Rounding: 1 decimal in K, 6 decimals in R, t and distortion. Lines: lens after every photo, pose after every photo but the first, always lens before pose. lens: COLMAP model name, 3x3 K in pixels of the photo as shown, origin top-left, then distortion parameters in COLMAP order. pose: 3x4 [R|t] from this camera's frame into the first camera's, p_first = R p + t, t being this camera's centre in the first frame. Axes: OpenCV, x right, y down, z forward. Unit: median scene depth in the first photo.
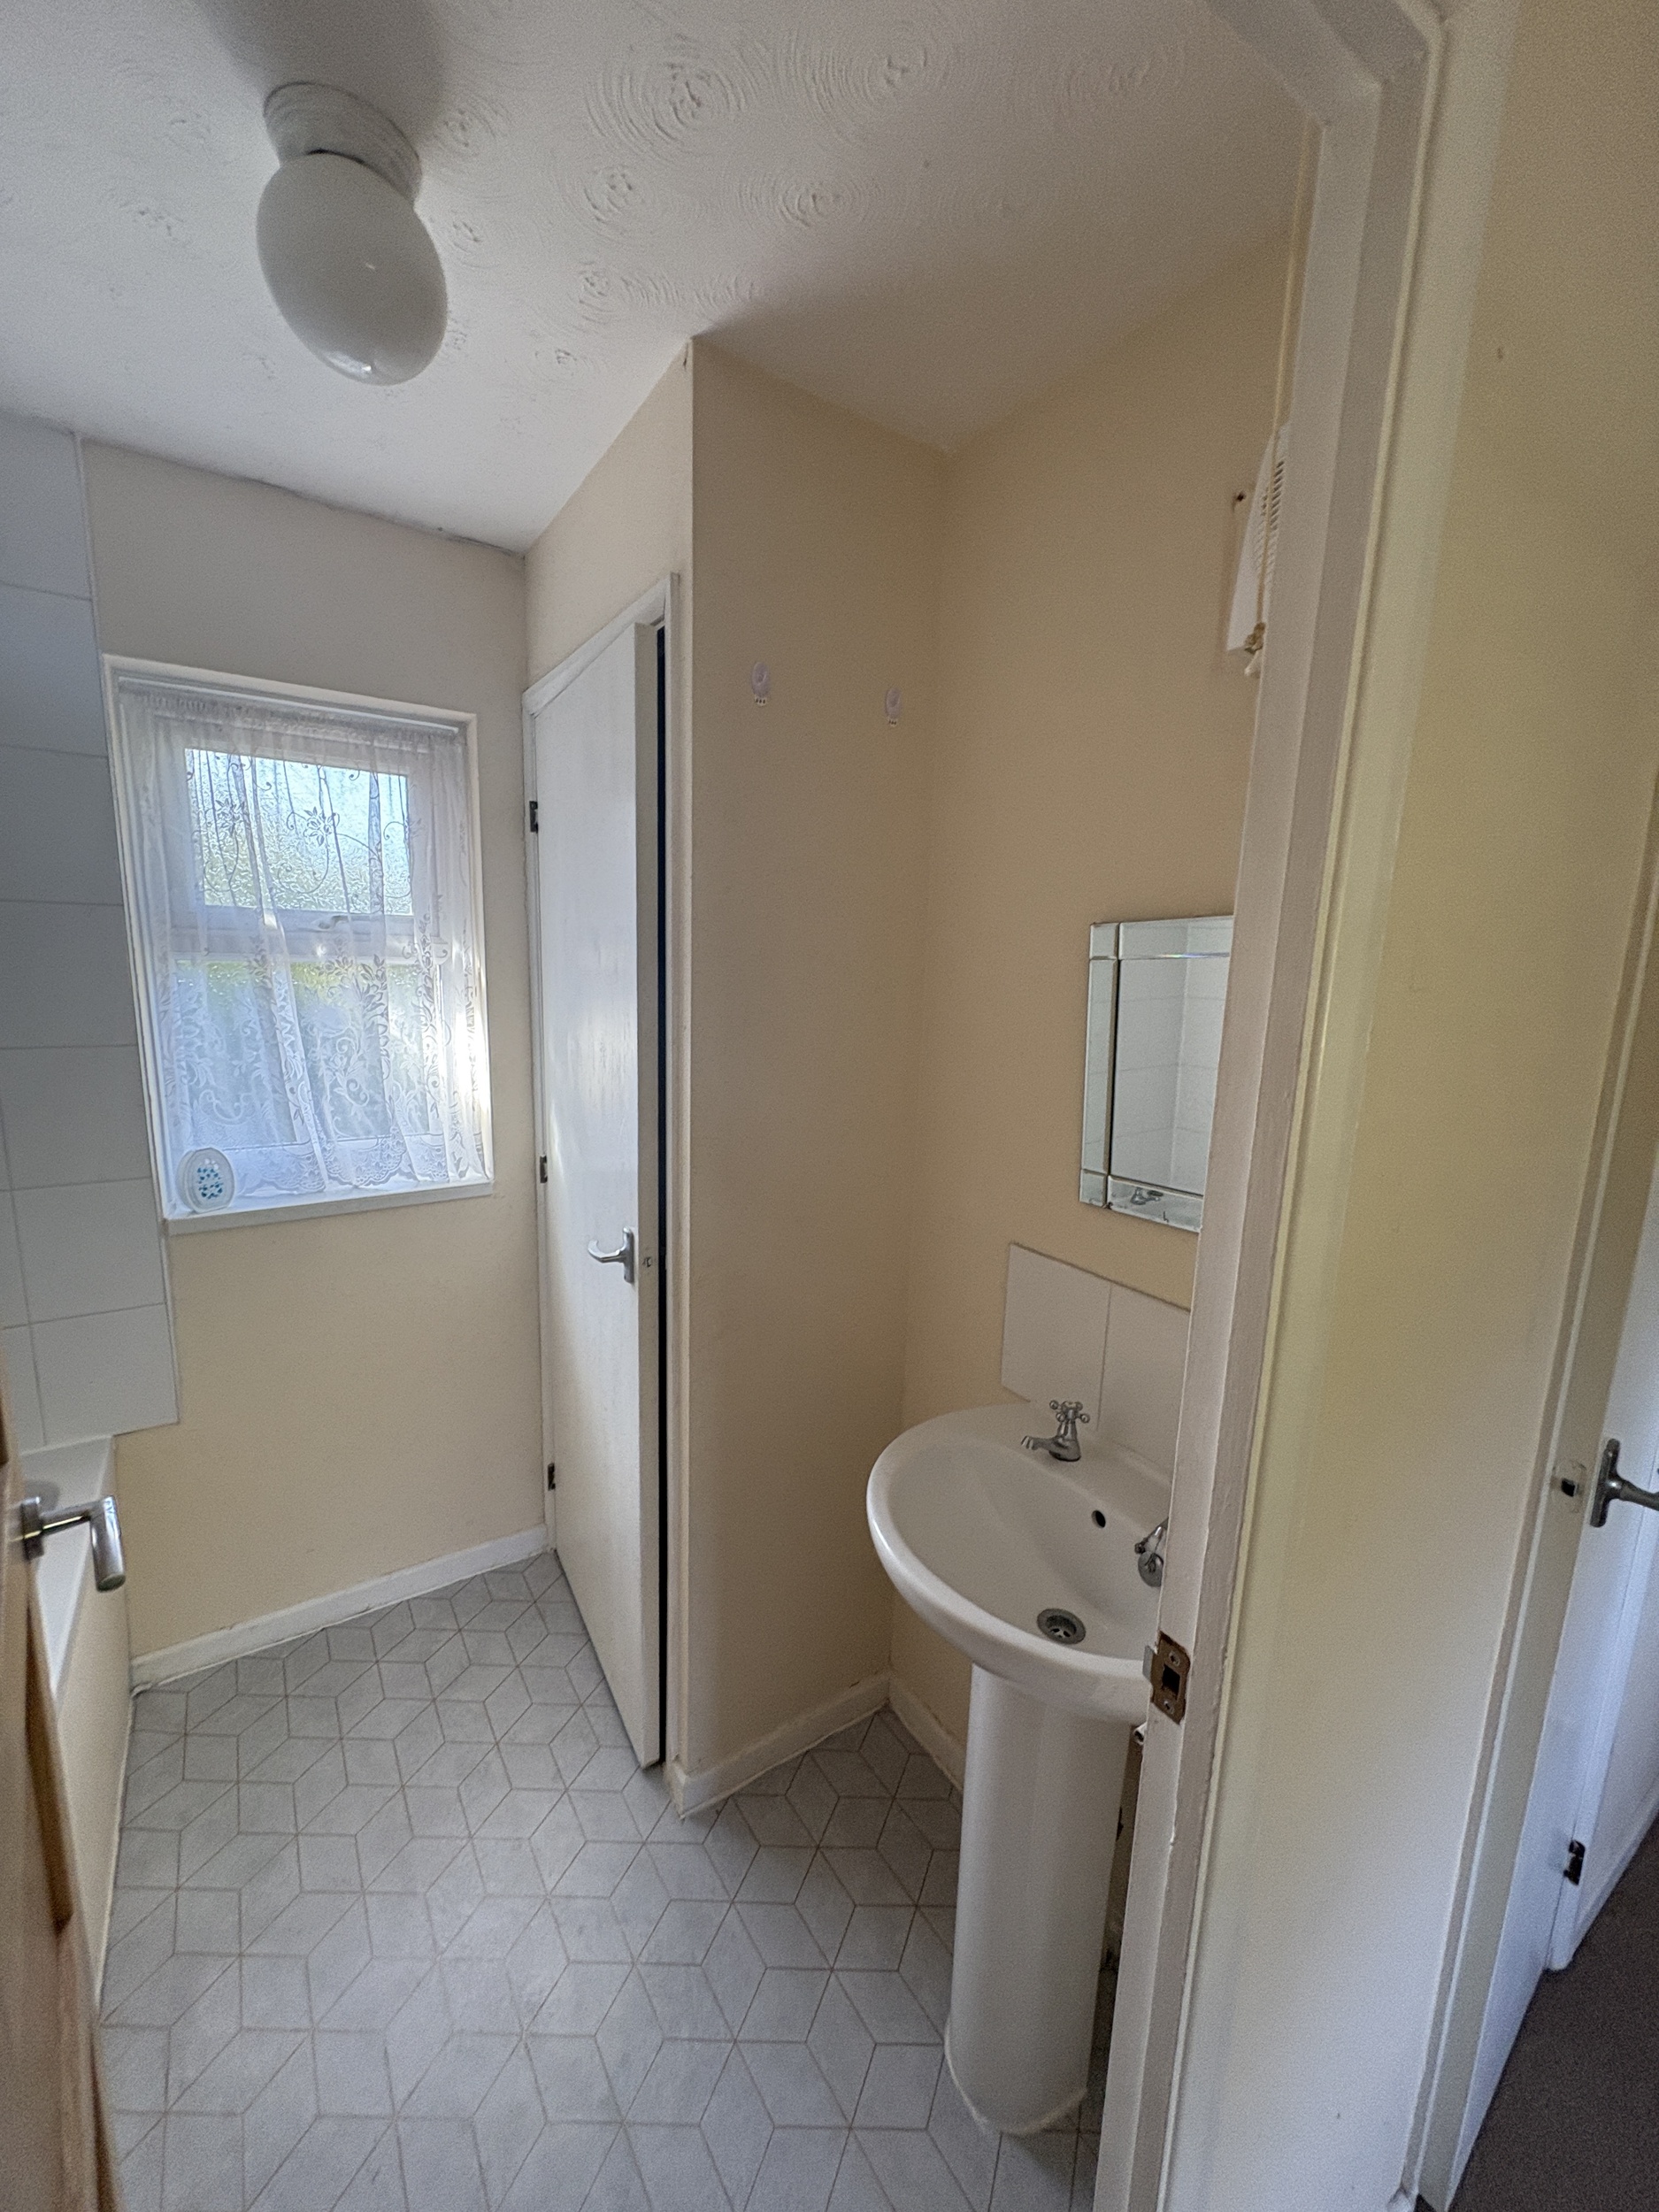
lens RADIAL K [[872.6, 0, 830.0], [0, 872.6, 1106.3], [0, 0, 1]] dist [-0.001778, -0.000097]
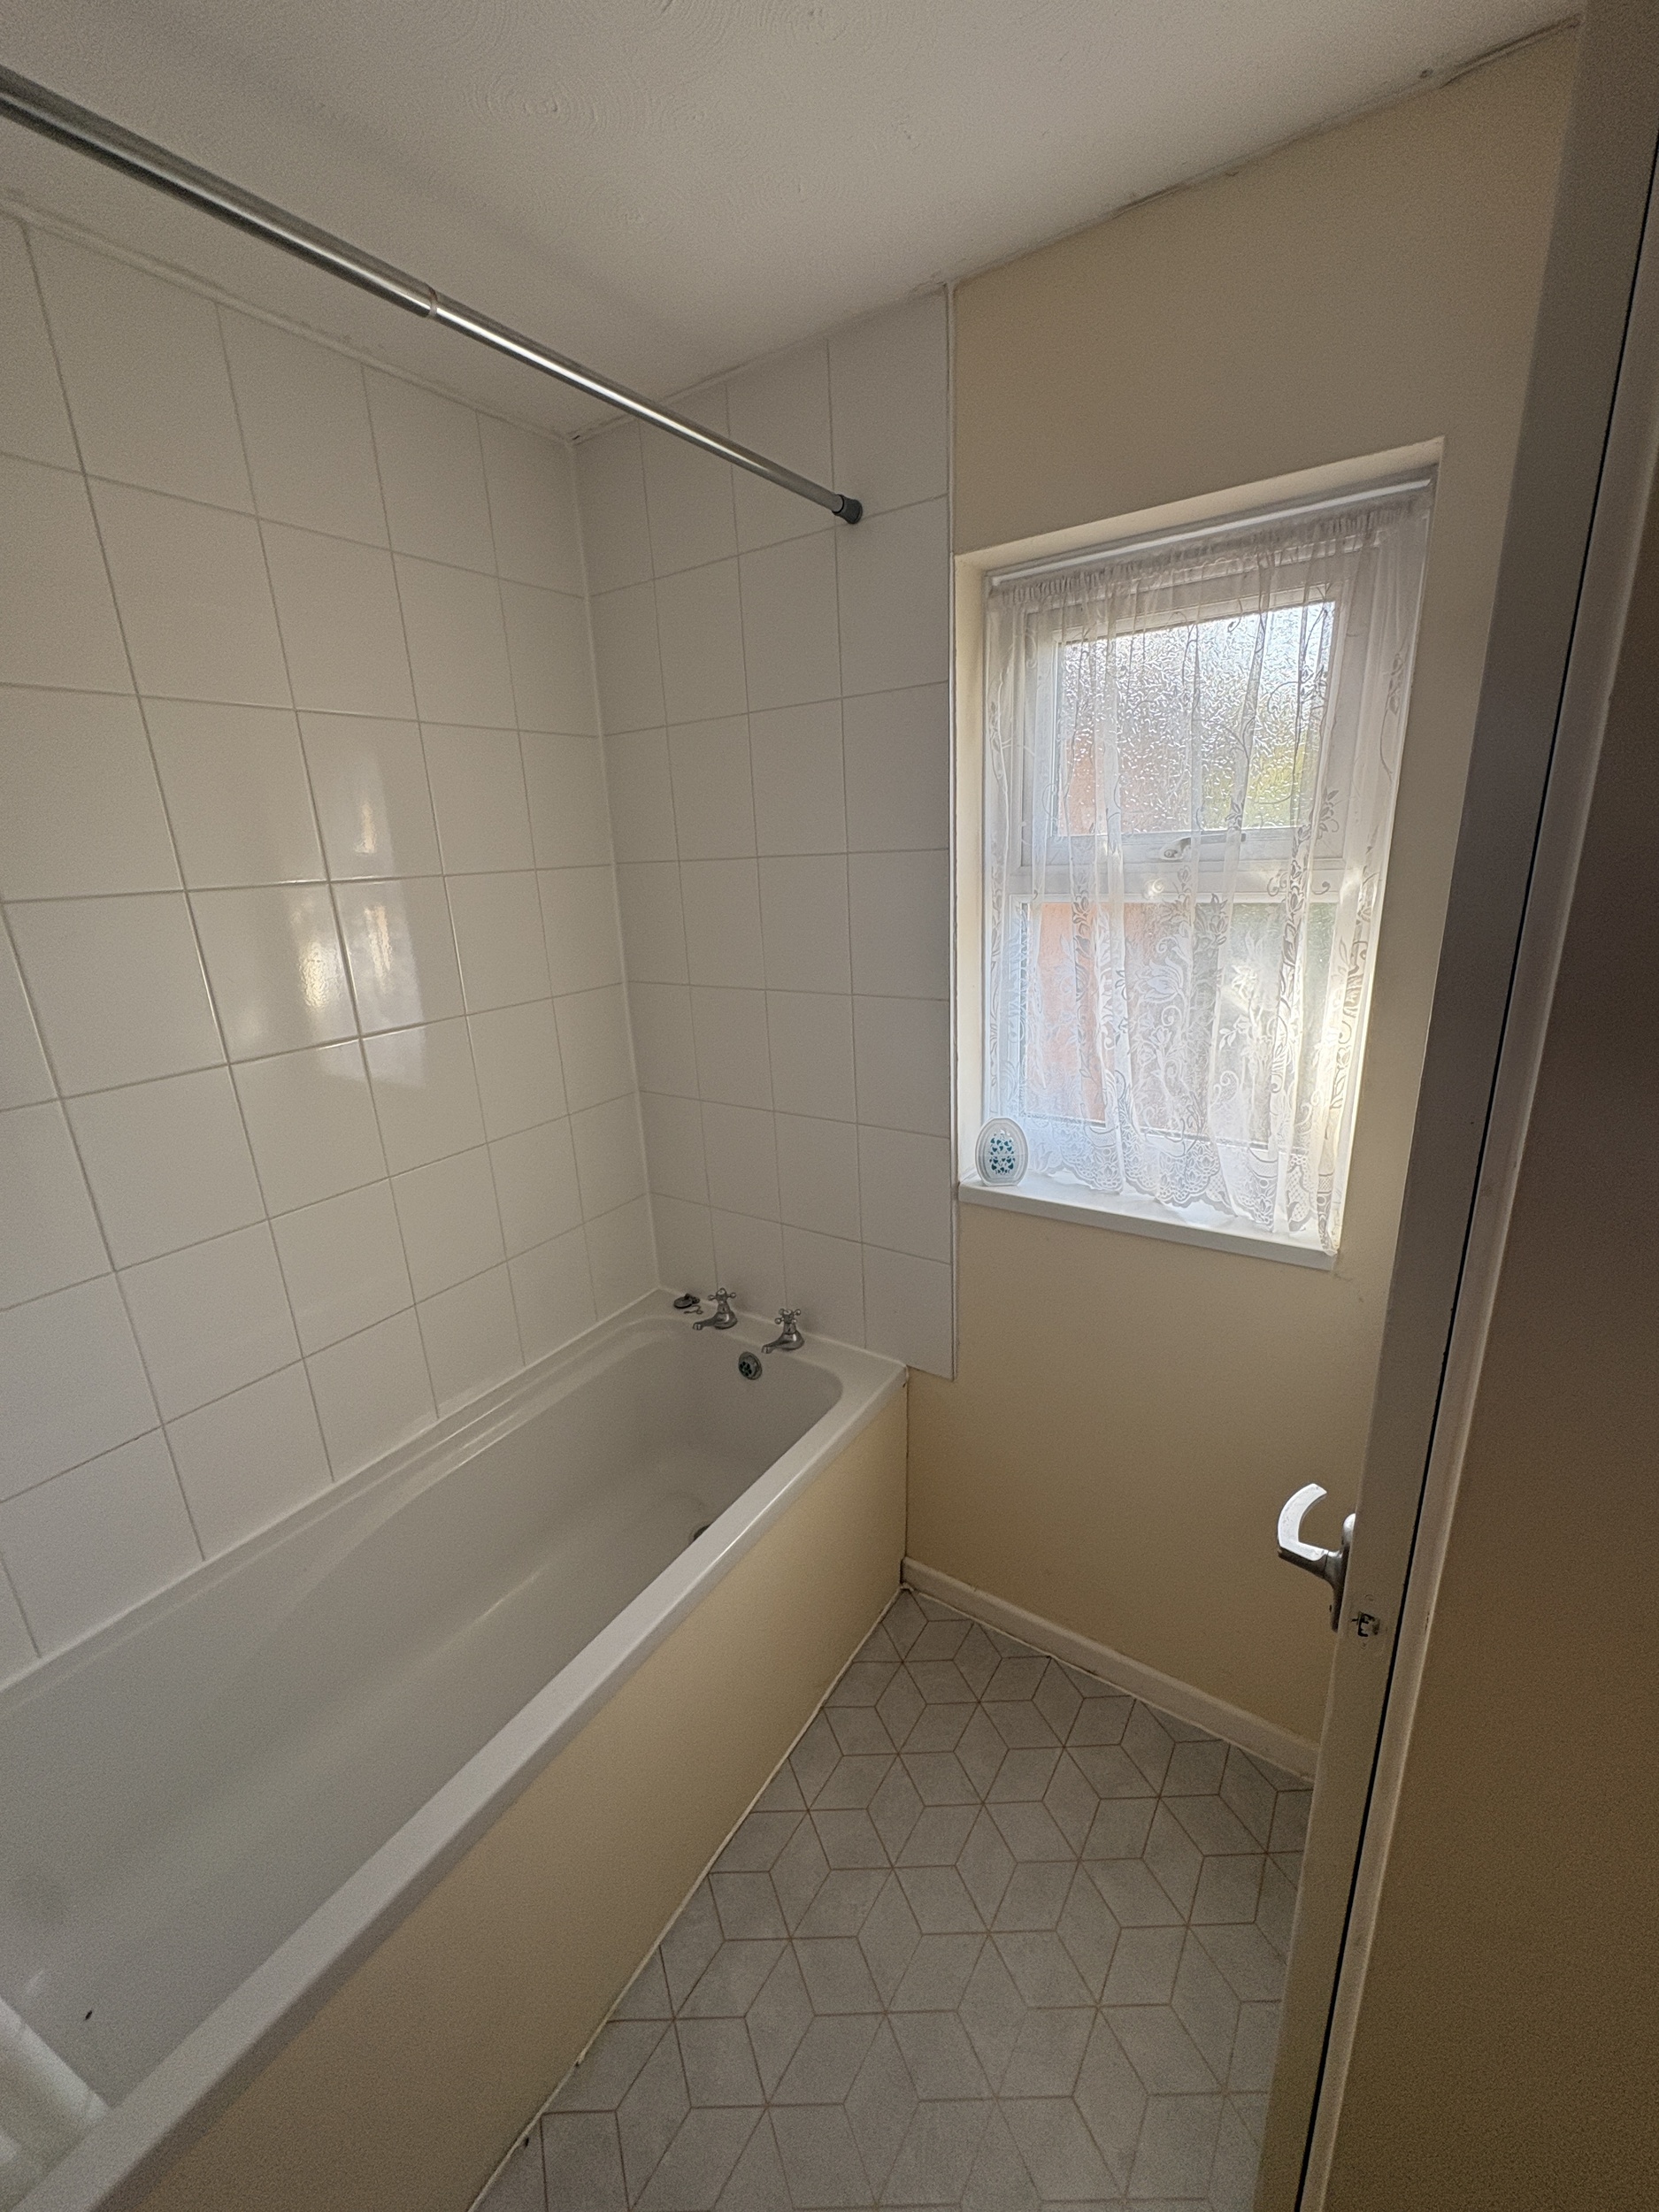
lens RADIAL K [[872.6, 0, 826.9], [0, 872.6, 1108.2], [0, 0, 1]] dist [-0.001778, -0.000097]
pose [[0.380342, 0.214102, -0.899722, 0.020863], [-0.107288, 0.976481, 0.187014, -0.102425], [0.918602, 0.025401, 0.394367, 0.442670]]
